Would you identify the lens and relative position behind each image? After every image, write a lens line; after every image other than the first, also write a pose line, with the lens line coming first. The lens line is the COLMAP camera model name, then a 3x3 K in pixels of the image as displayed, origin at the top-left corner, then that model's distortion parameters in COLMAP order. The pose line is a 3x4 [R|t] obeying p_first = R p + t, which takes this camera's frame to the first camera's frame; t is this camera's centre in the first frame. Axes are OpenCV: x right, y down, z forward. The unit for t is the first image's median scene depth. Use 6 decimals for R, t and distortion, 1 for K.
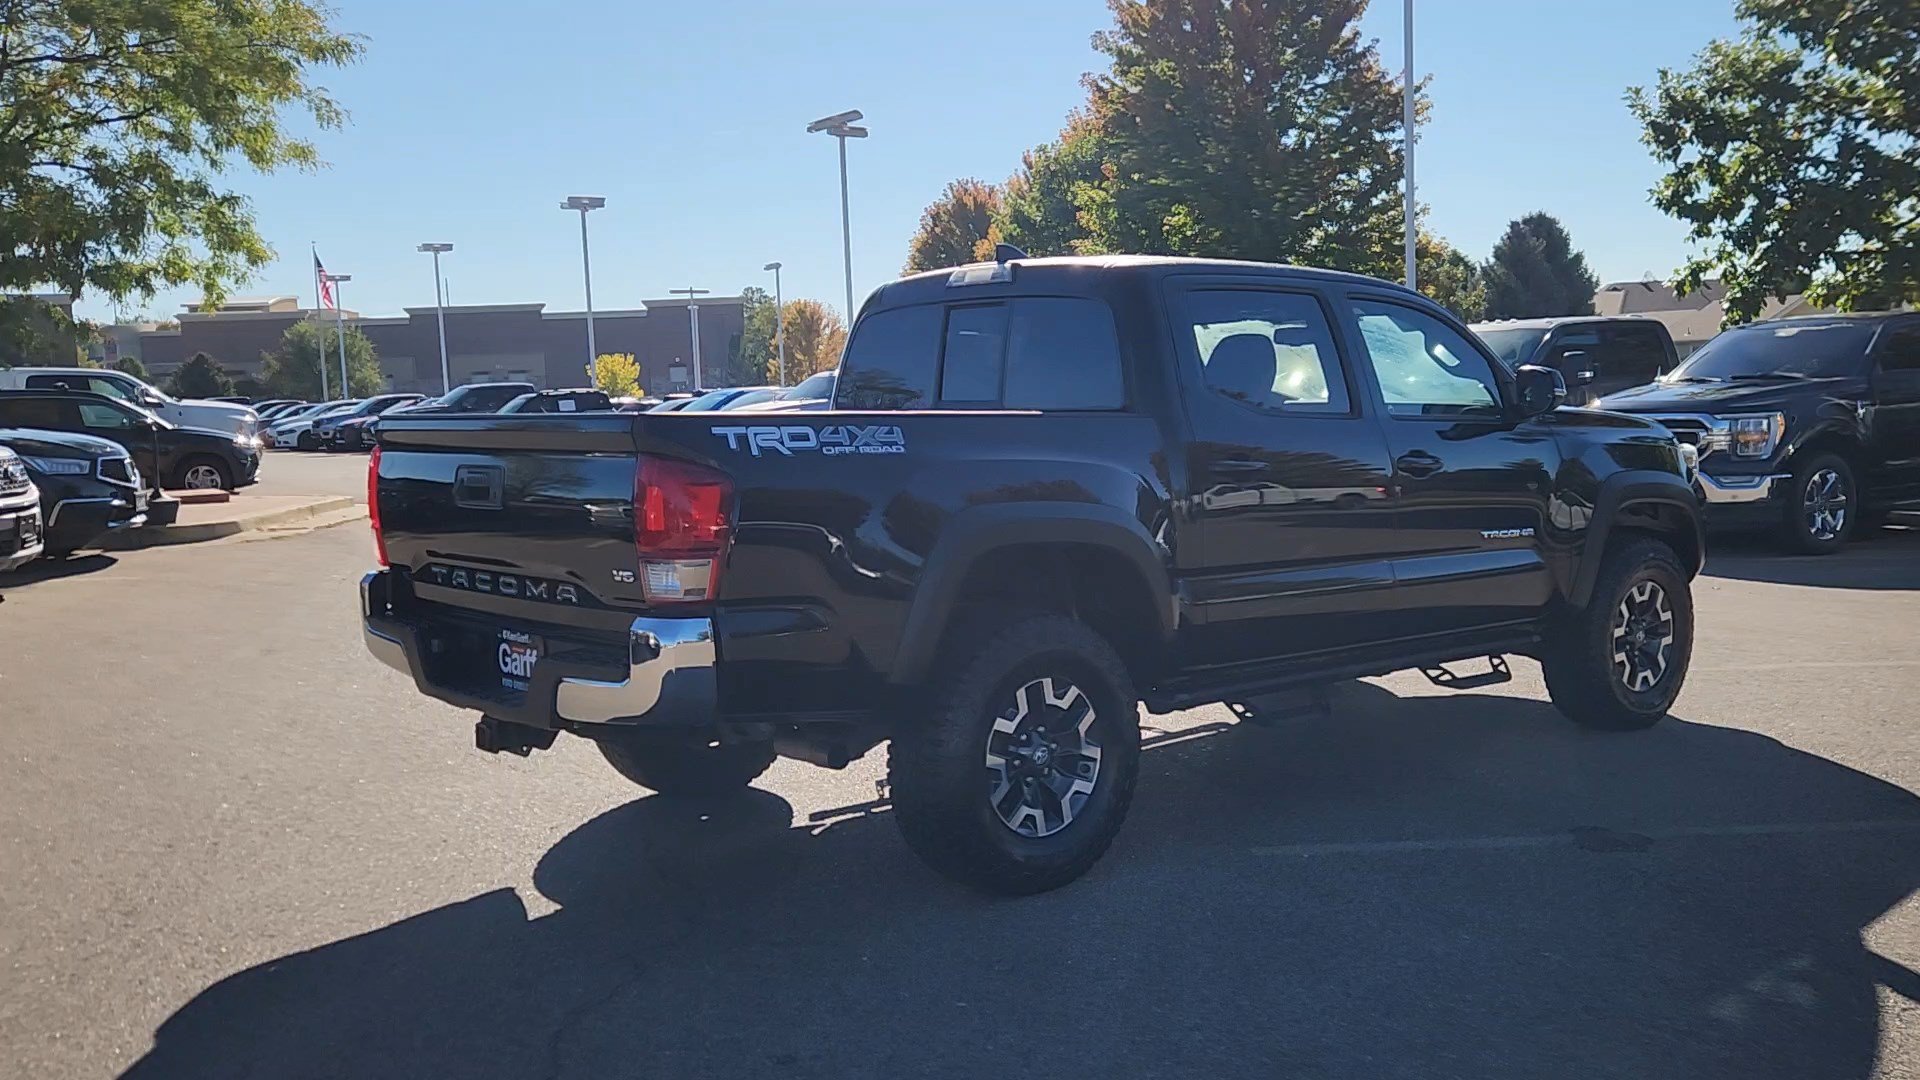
lens RADIAL K [[1729.5, 0, 950.1], [0, 1729.5, 545.6], [0, 0, 1]] dist [0.042114, -0.038237]
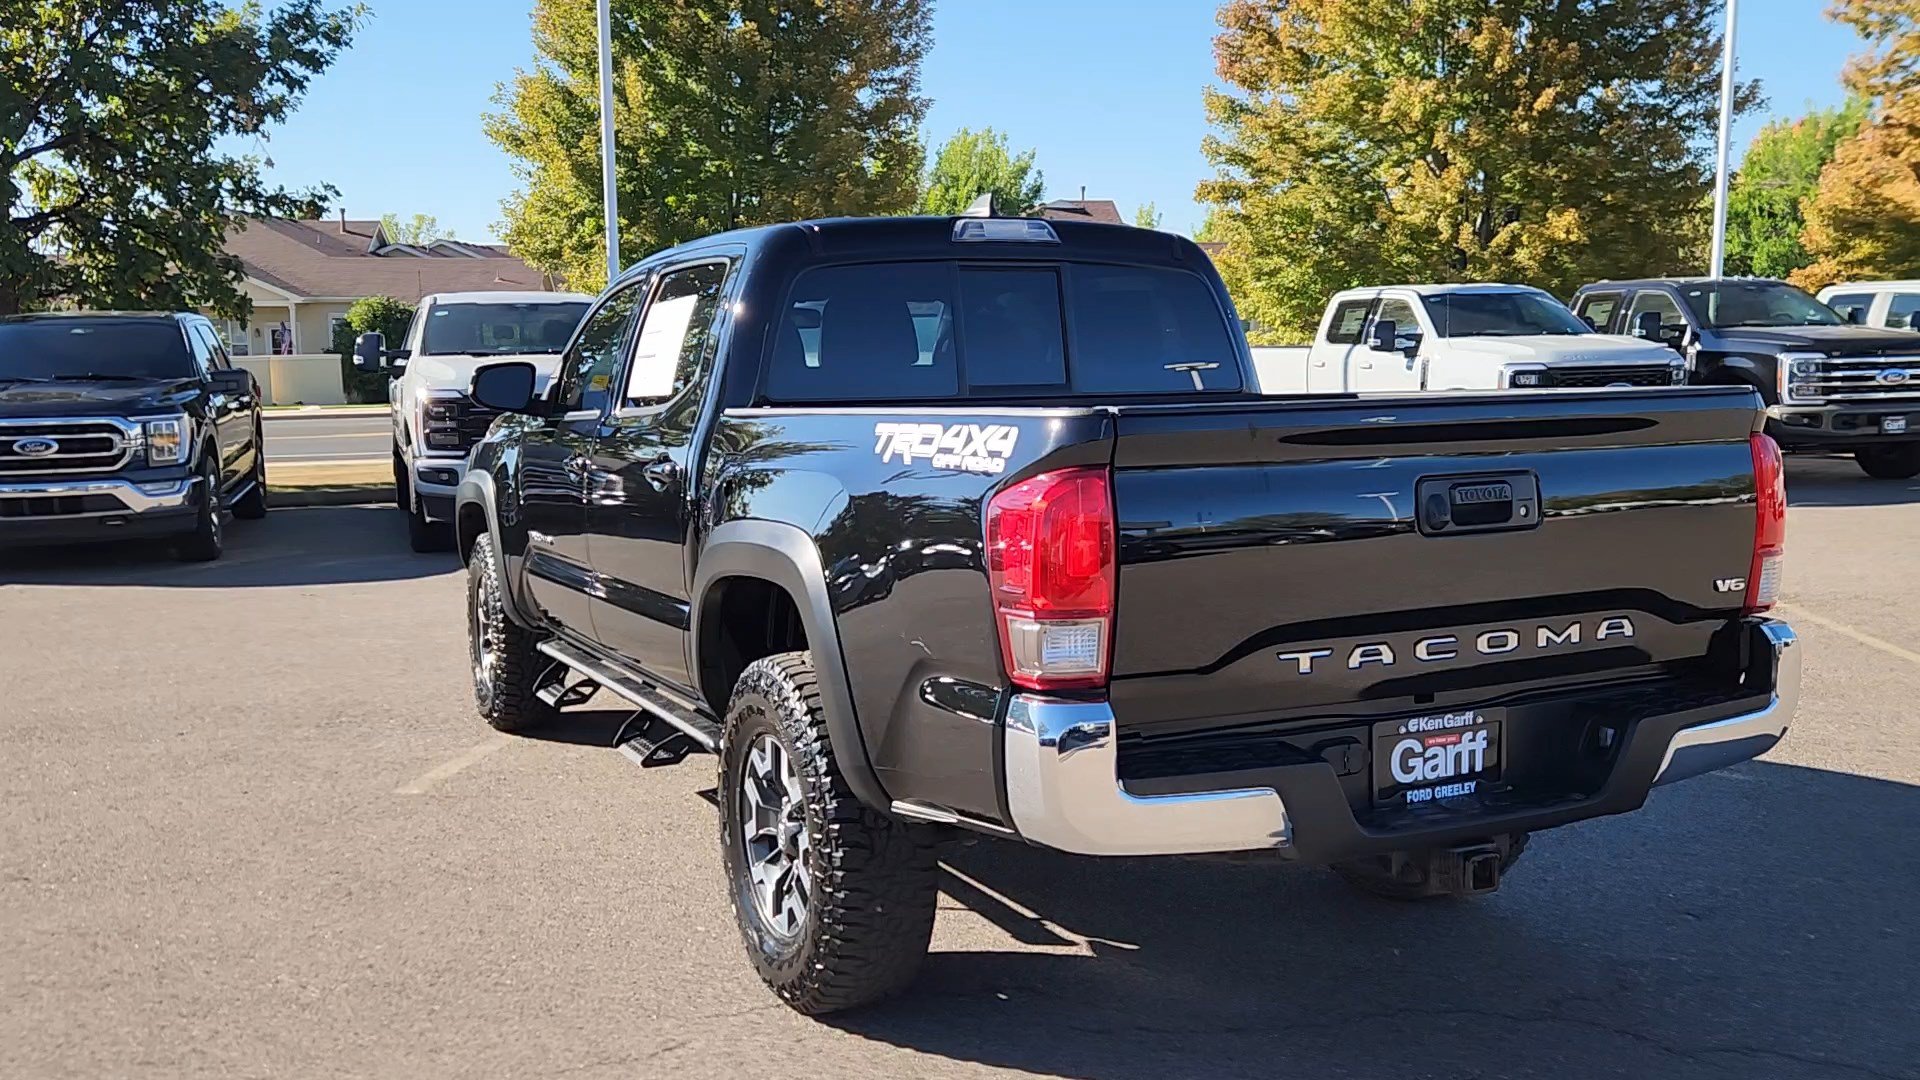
lens RADIAL K [[1729.5, 0, 950.7], [0, 1729.5, 540.7], [0, 0, 1]] dist [0.042114, -0.038237]
pose [[0.267601, -0.087007, 0.959593, -0.642690], [0.095516, 0.993405, 0.063437, -0.054269], [-0.958784, 0.074680, 0.274147, 0.668750]]
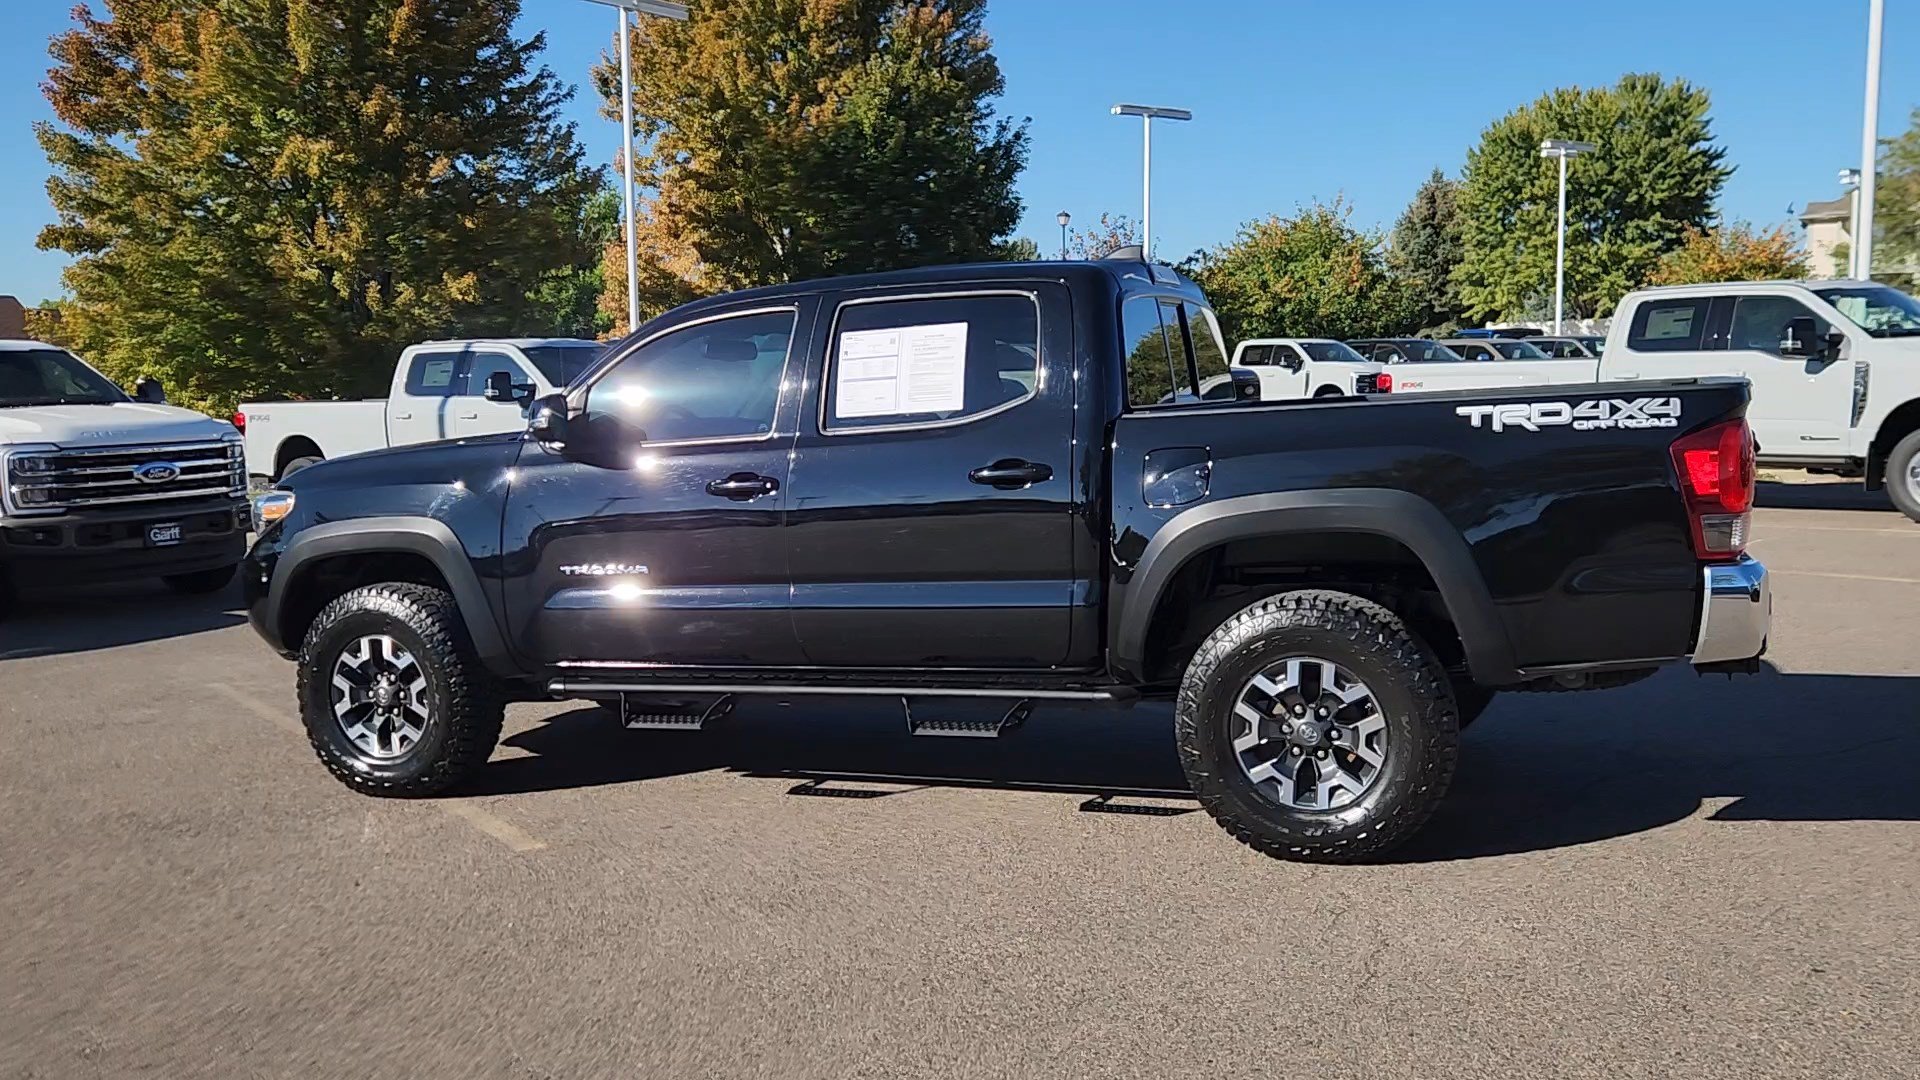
lens RADIAL K [[1729.5, 0, 943.2], [0, 1729.5, 538.7], [0, 0, 1]] dist [0.042114, -0.038237]
pose [[-0.447366, -0.043881, 0.893274, -0.702637], [0.124003, 0.986105, 0.110544, -0.108210], [-0.885713, 0.160222, -0.435708, 1.310515]]
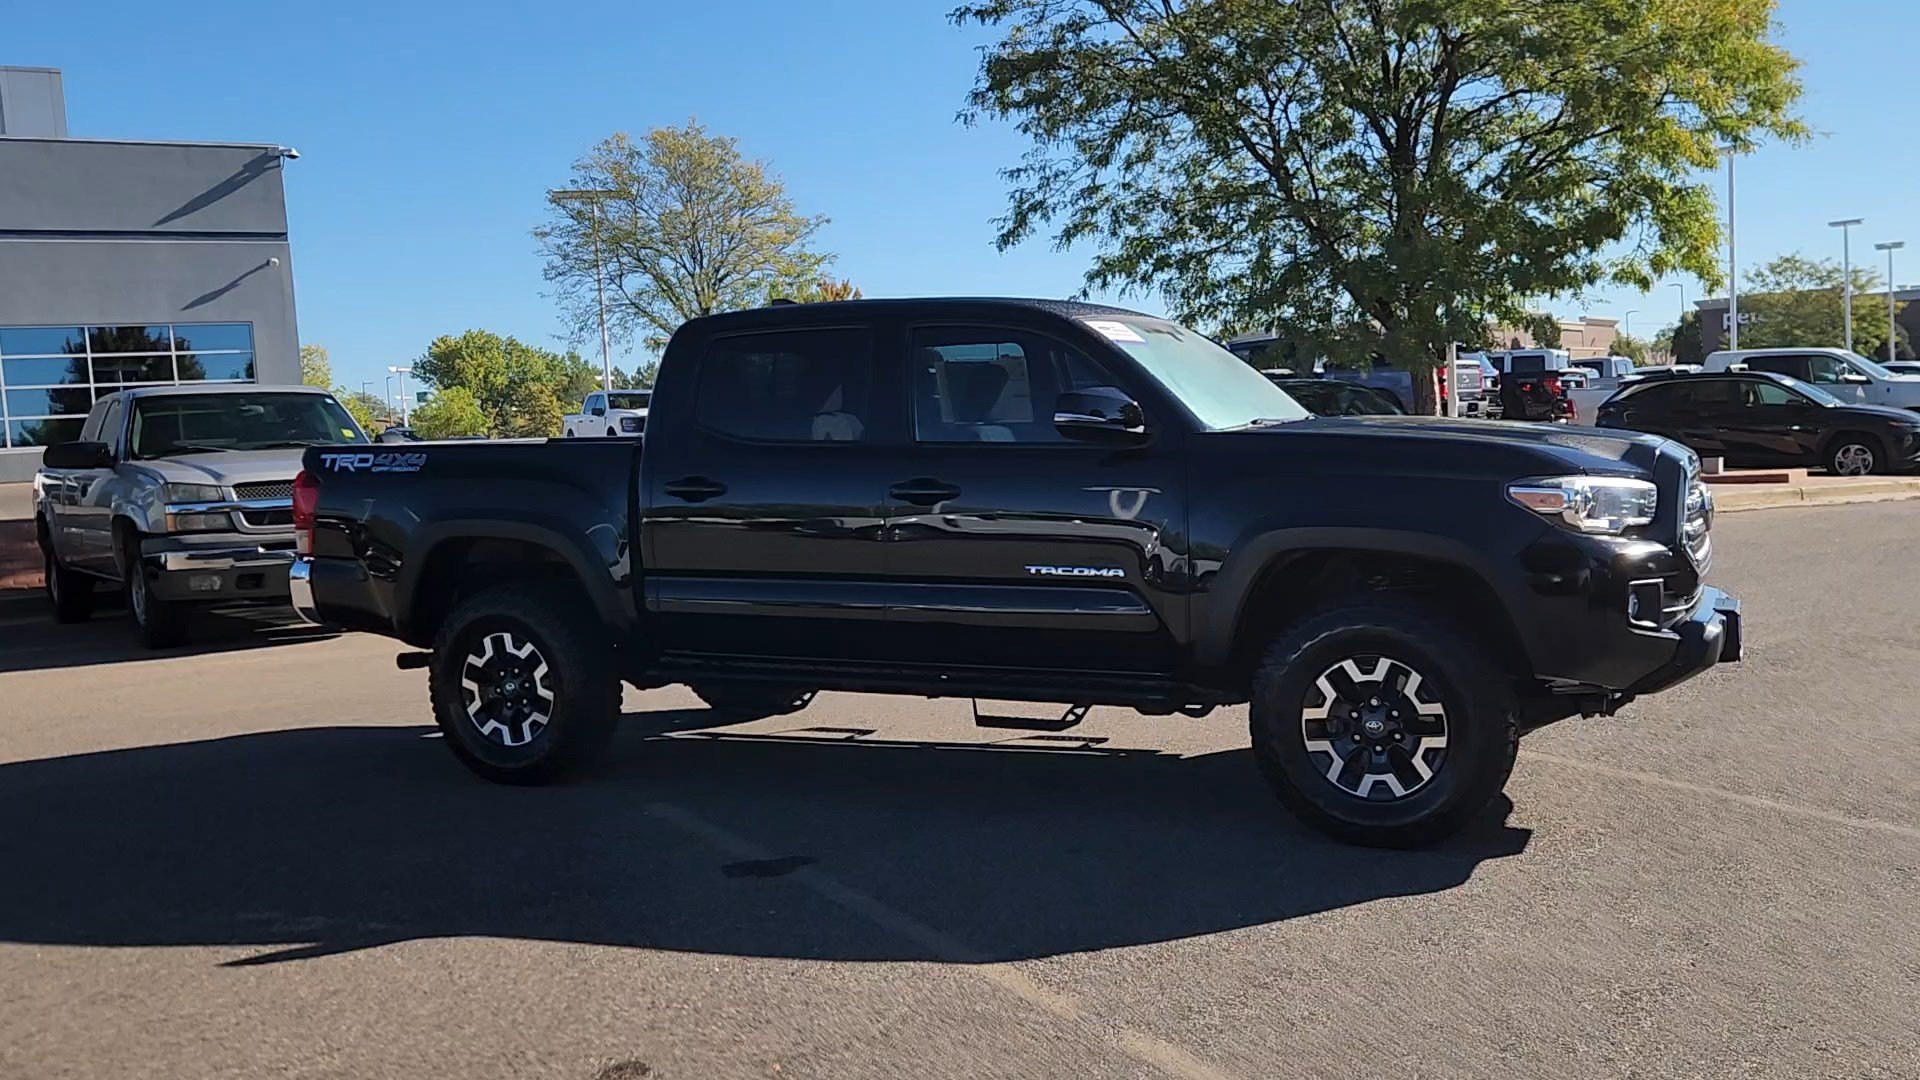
lens RADIAL K [[1729.5, 0, 950.0], [0, 1729.5, 541.6], [0, 0, 1]] dist [0.042114, -0.038237]
pose [[0.402226, 0.064578, -0.913260, 1.002307], [-0.048260, 0.997618, 0.049288, -0.057229], [0.914267, 0.024249, 0.404385, 0.513889]]
